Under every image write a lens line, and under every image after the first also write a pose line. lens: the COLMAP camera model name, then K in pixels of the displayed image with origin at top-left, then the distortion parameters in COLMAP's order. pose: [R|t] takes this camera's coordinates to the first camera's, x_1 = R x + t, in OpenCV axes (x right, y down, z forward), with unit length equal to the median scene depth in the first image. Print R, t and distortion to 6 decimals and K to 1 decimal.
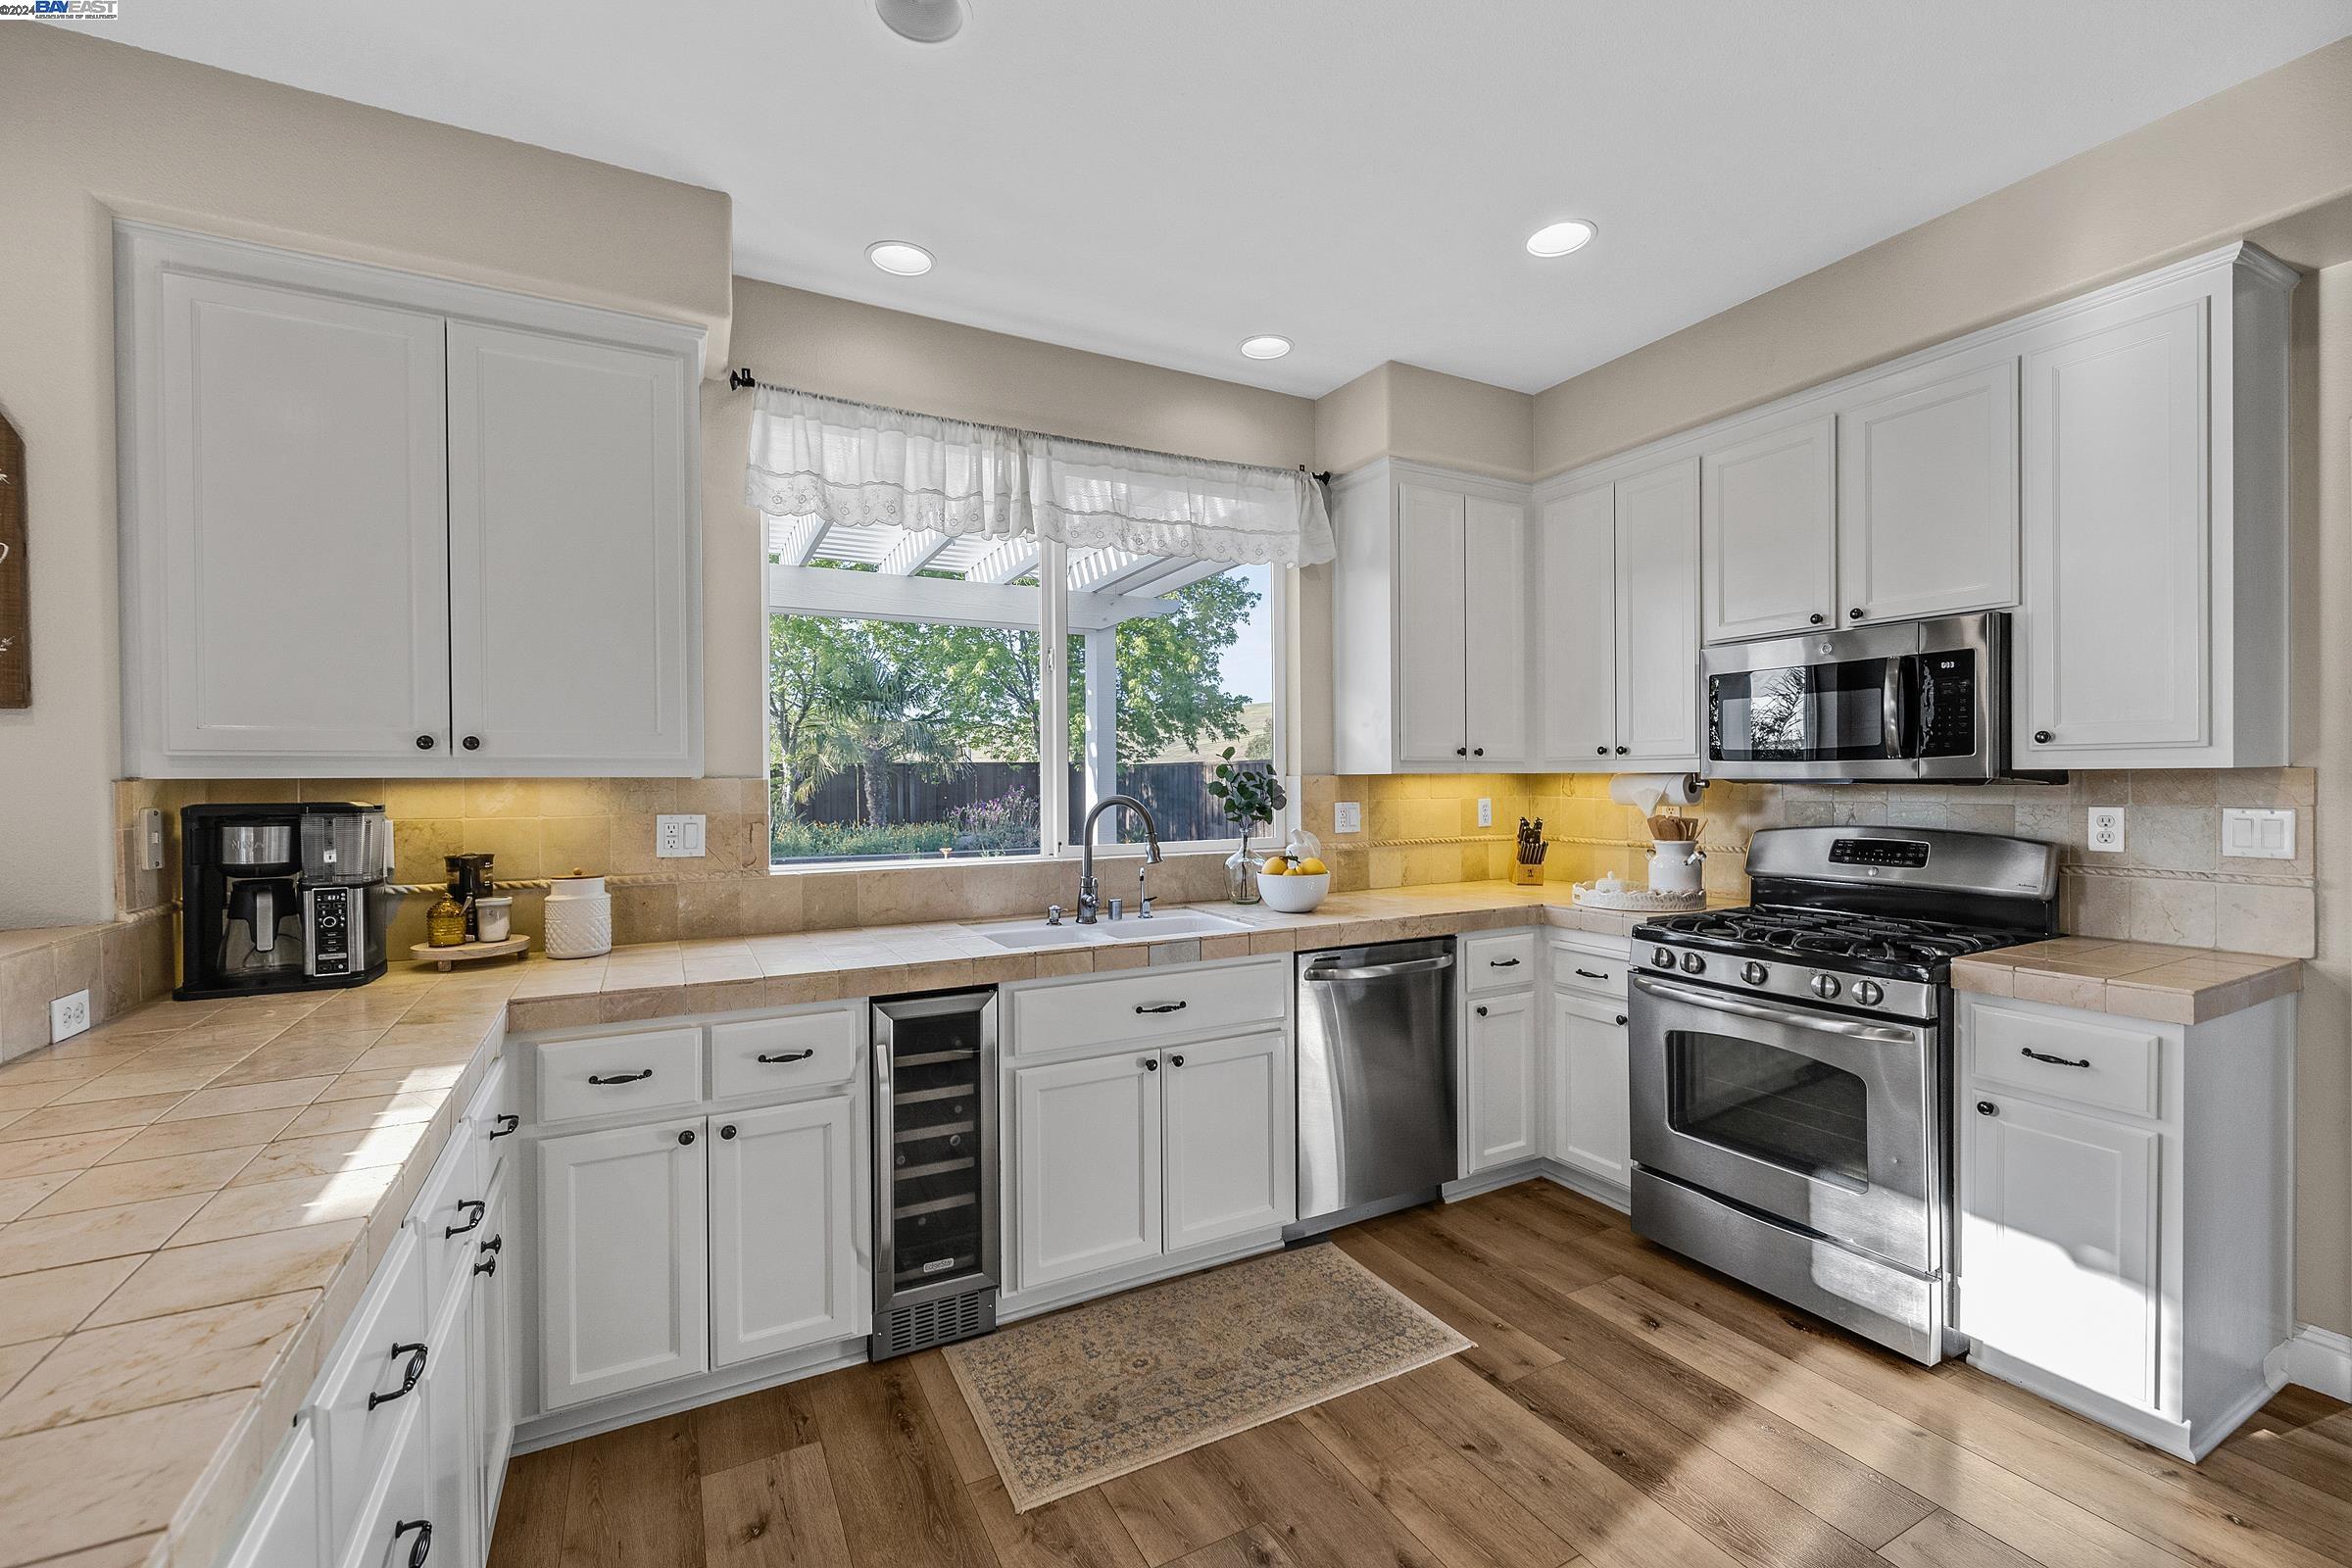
lens RADIAL K [[986.0, 0, 1181.2], [0, 986.0, 790.1], [0, 0, 1]] dist [-0.000516, 0.000003]
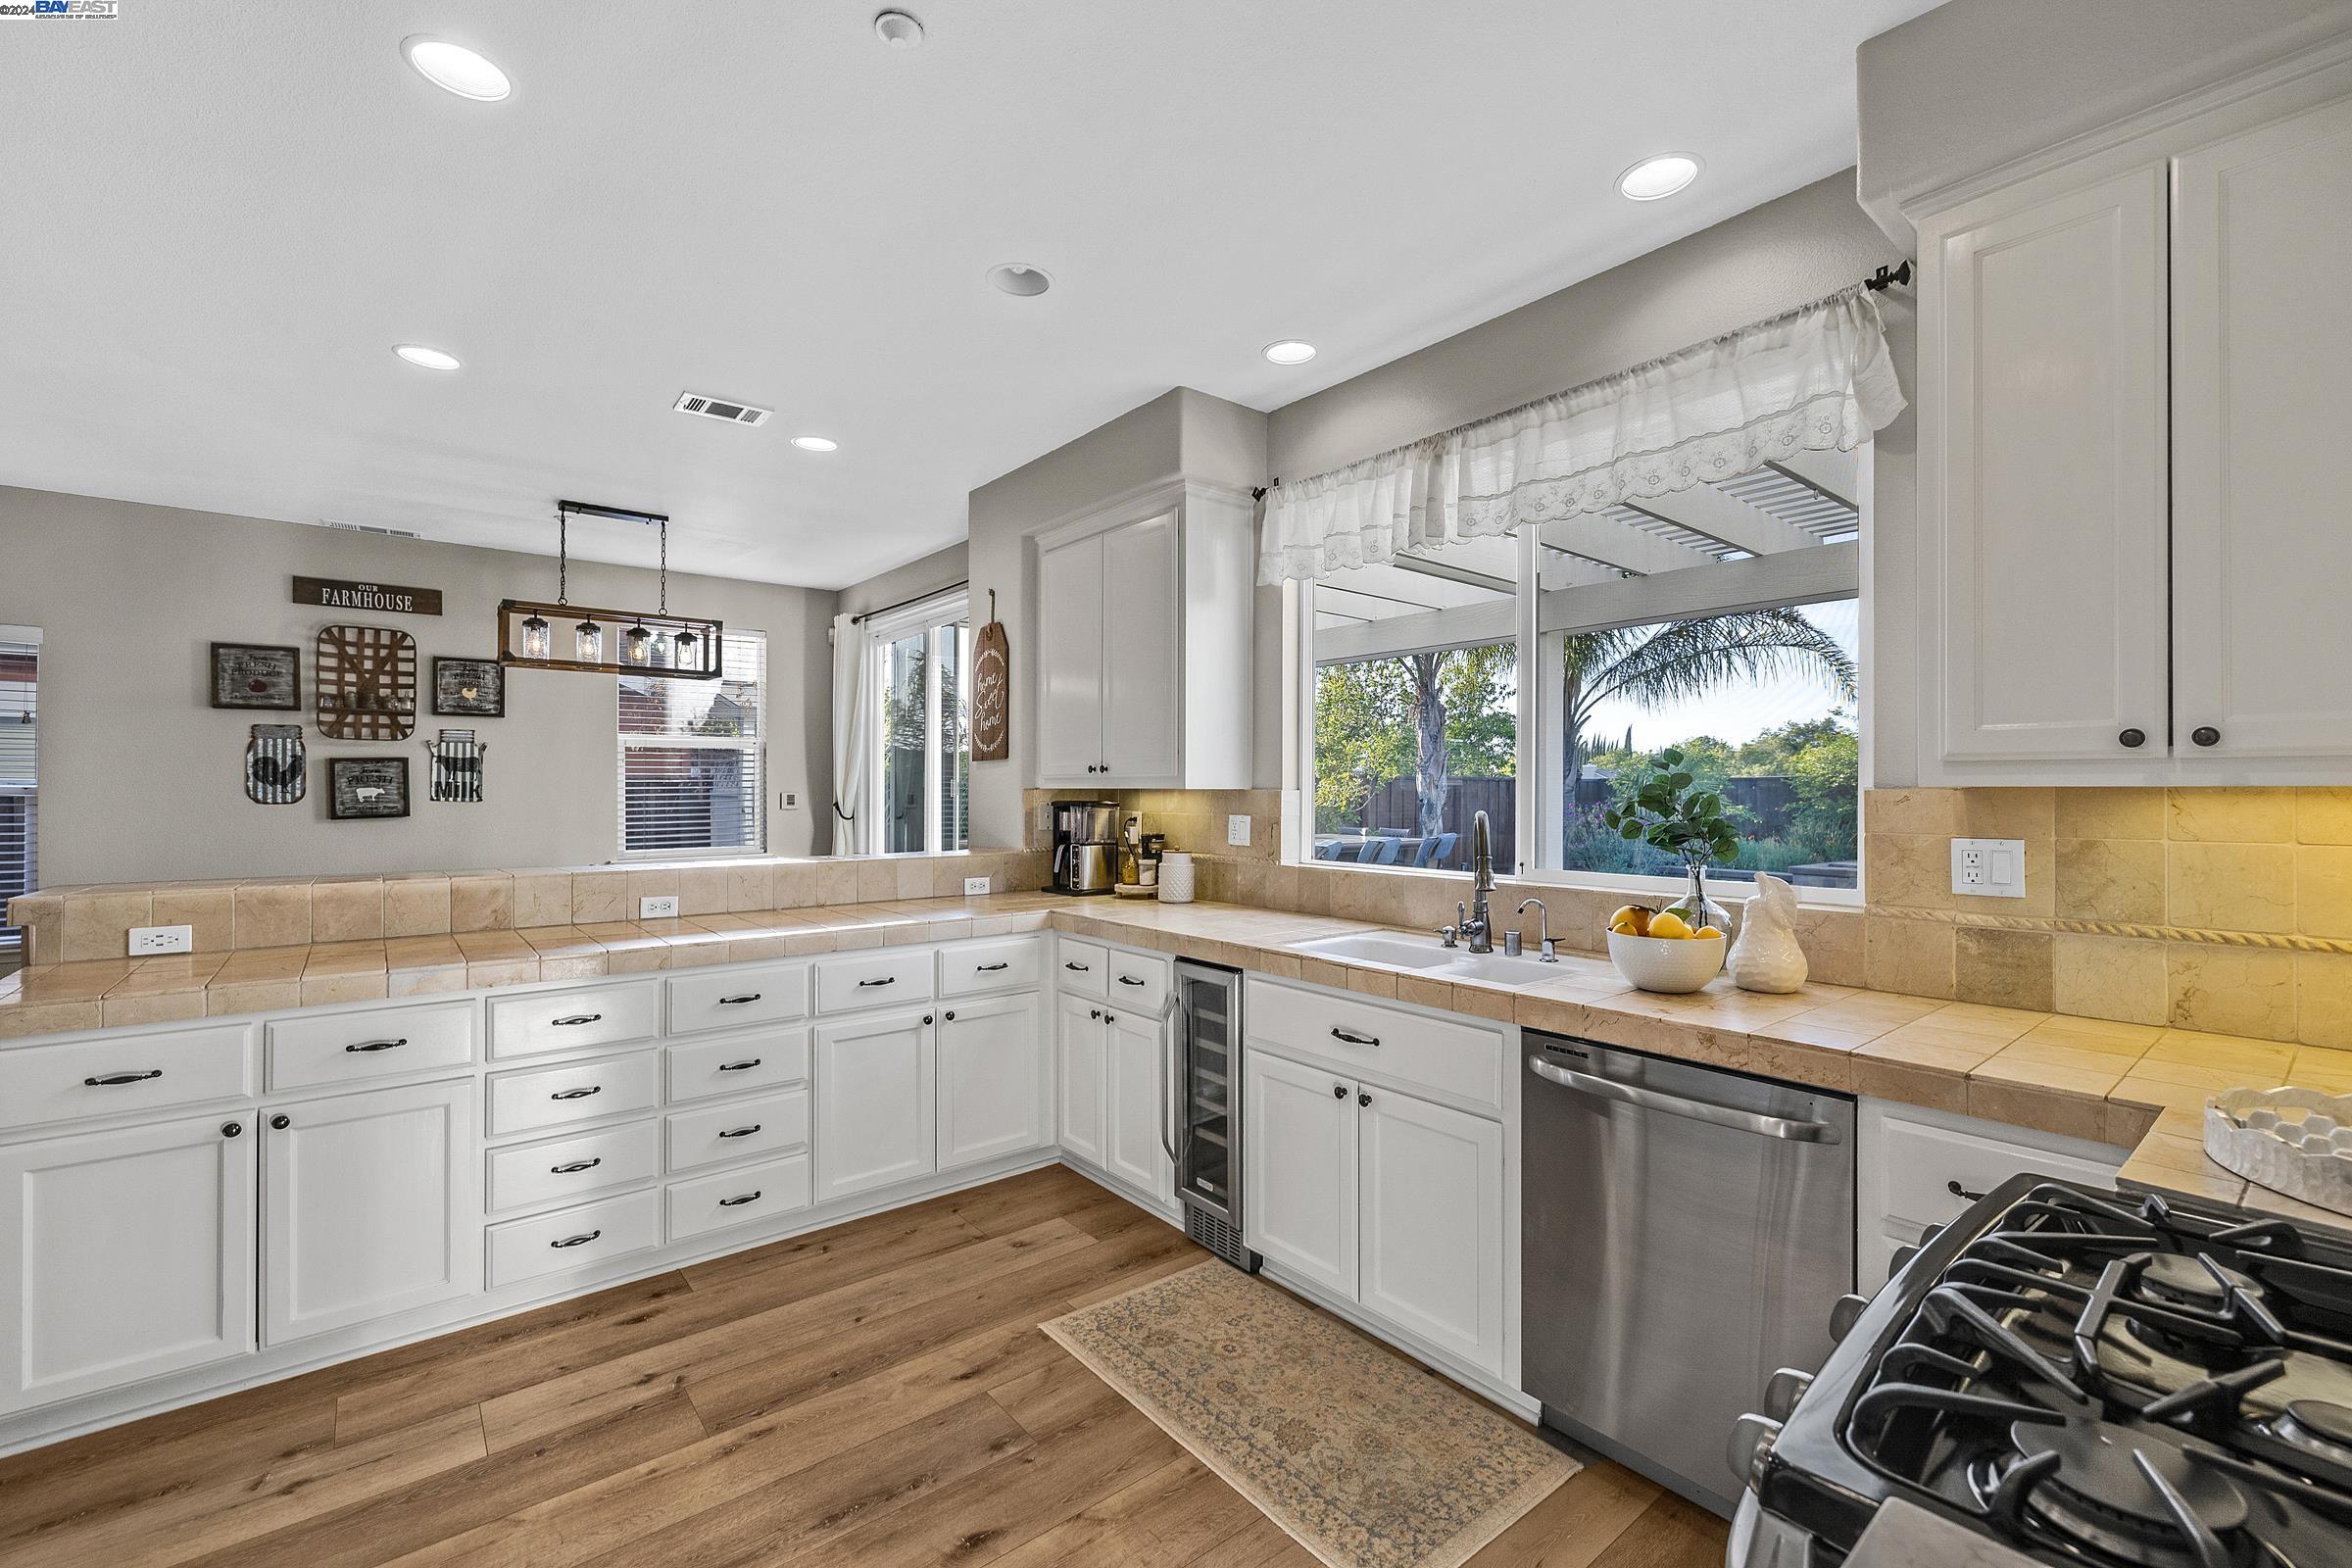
lens RADIAL K [[986.0, 0, 1178.4], [0, 986.0, 786.9], [0, 0, 1]] dist [-0.000516, 0.000003]
pose [[0.190098, 0.003134, -0.981760, 0.848383], [-0.011929, 0.999928, 0.000882, -0.015572], [0.981693, 0.011544, 0.190122, 0.640757]]
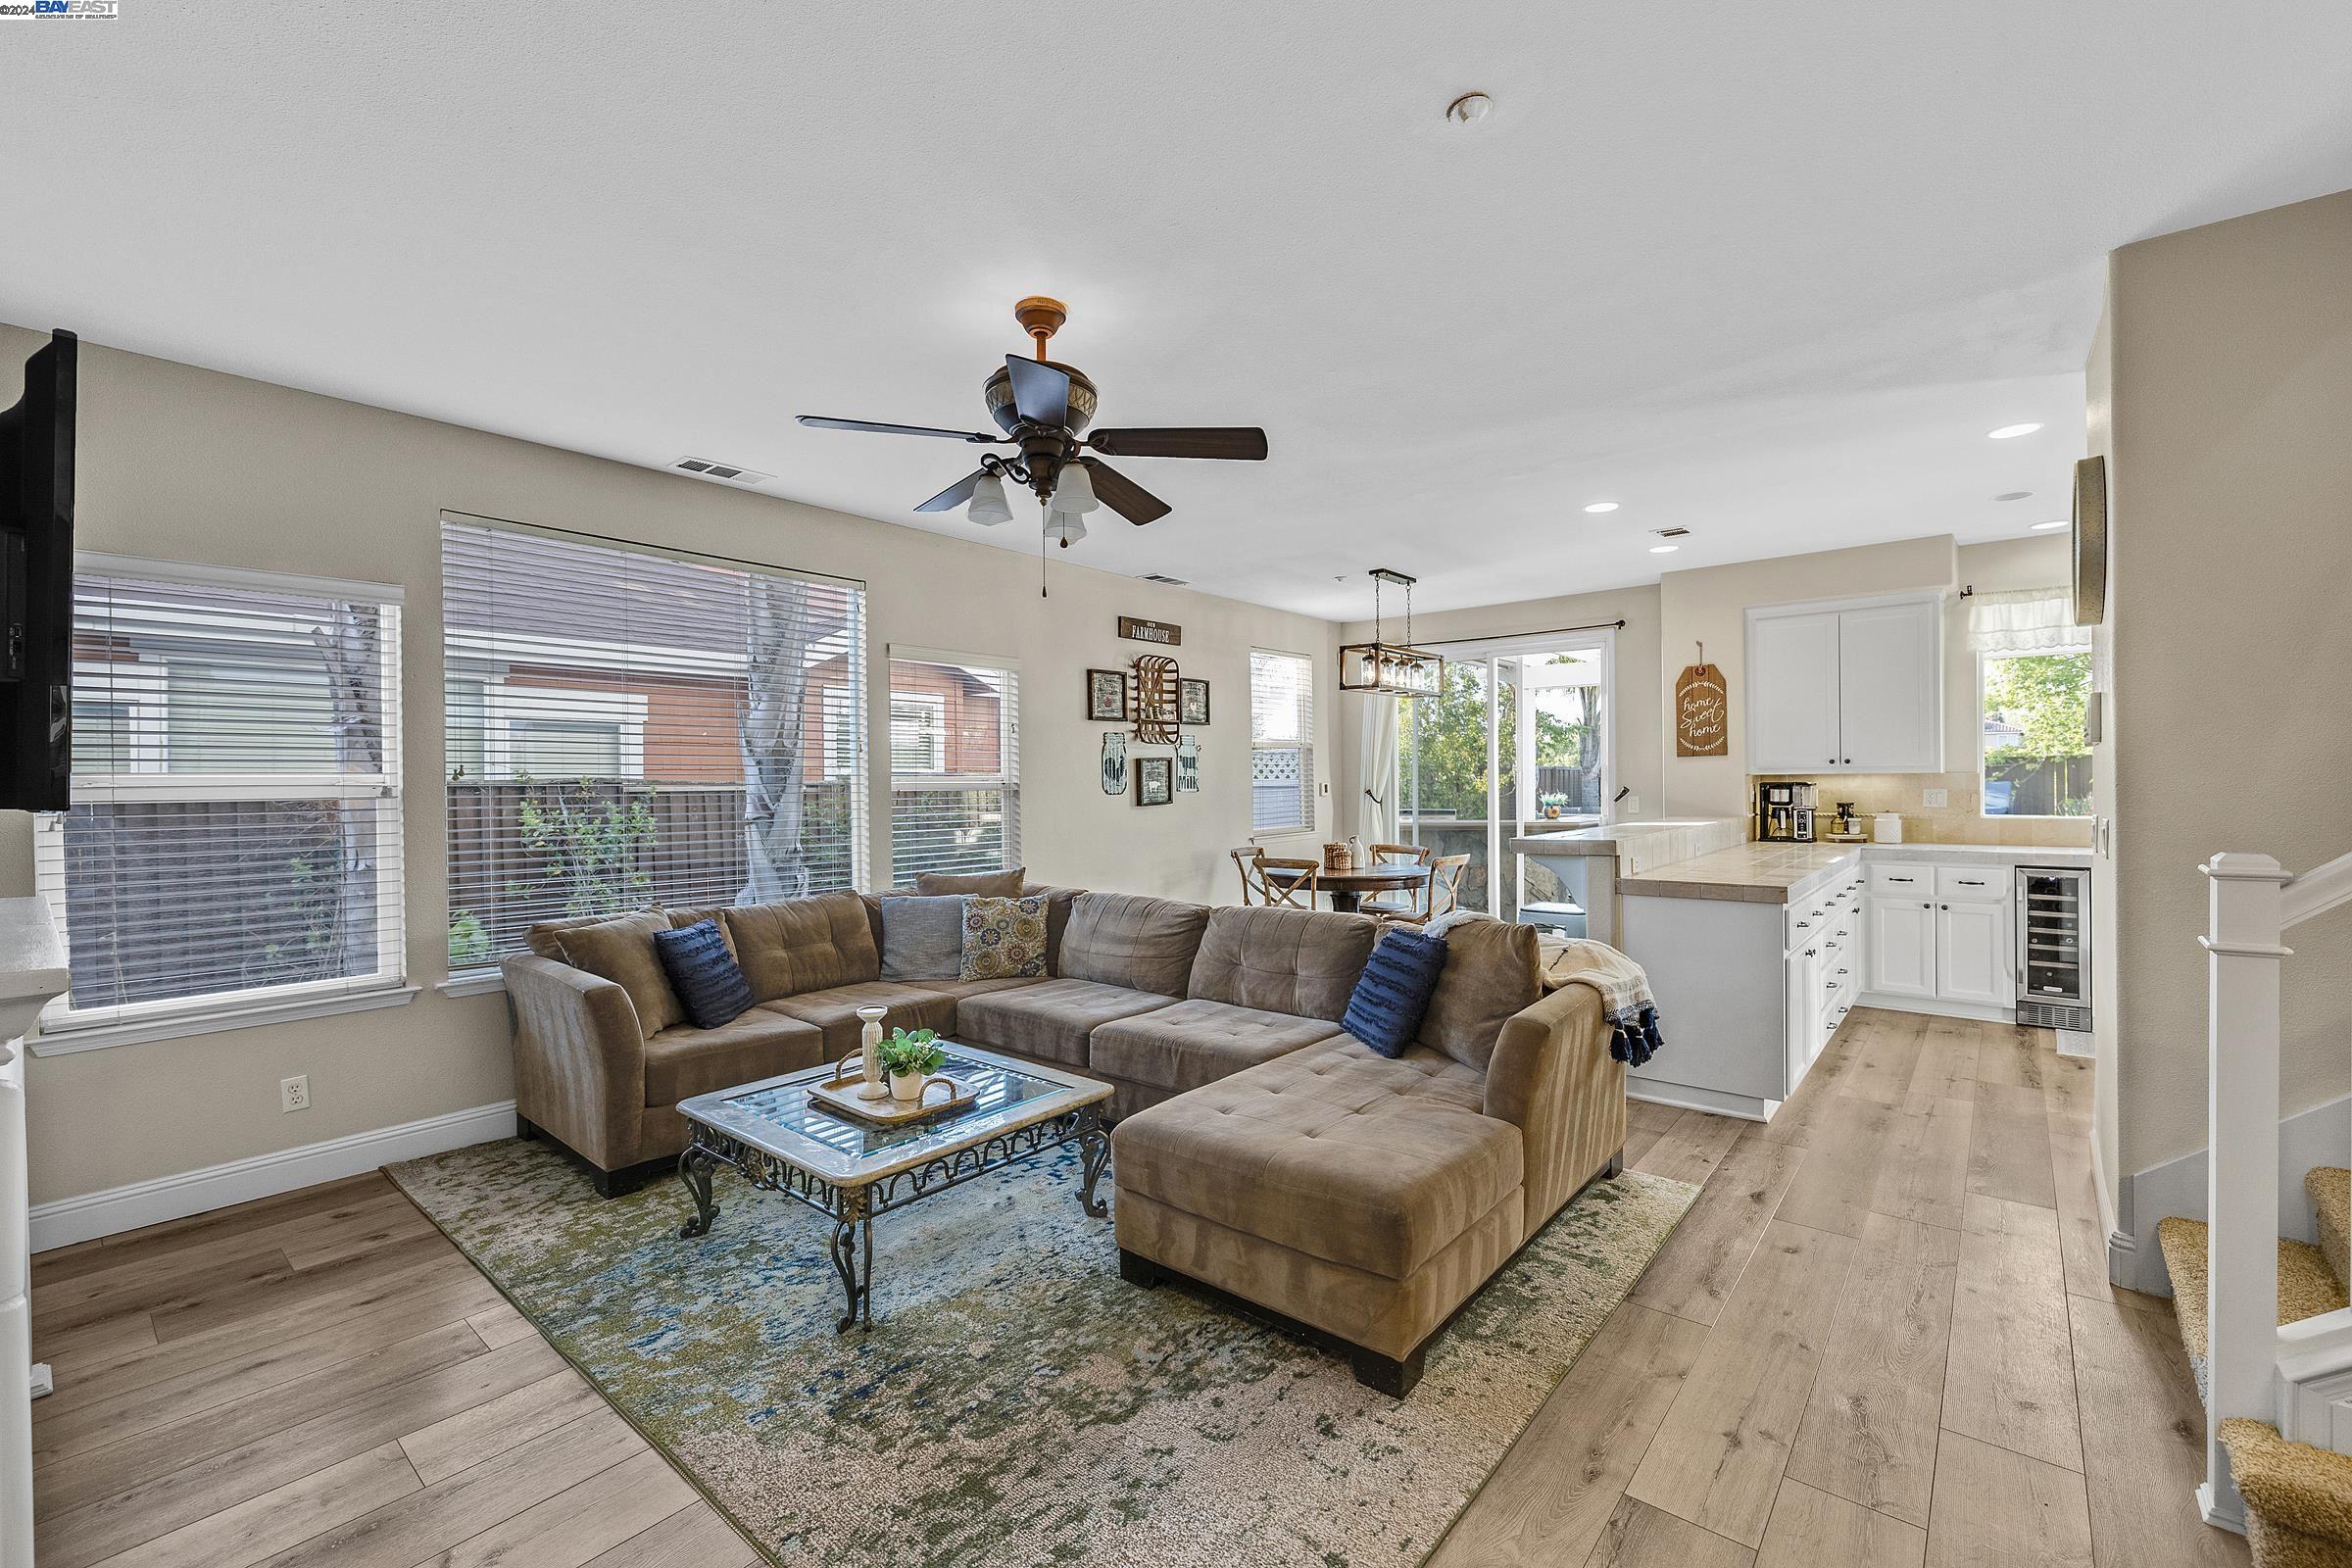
lens RADIAL K [[986.0, 0, 1179.6], [0, 986.0, 787.6], [0, 0, 1]] dist [-0.000516, 0.000003]
pose [[0.371768, 0.007058, -0.928299, 0.971084], [0.000115, 0.999971, 0.007649, 0.004163], [0.928326, -0.002950, 0.371756, -1.488416]]
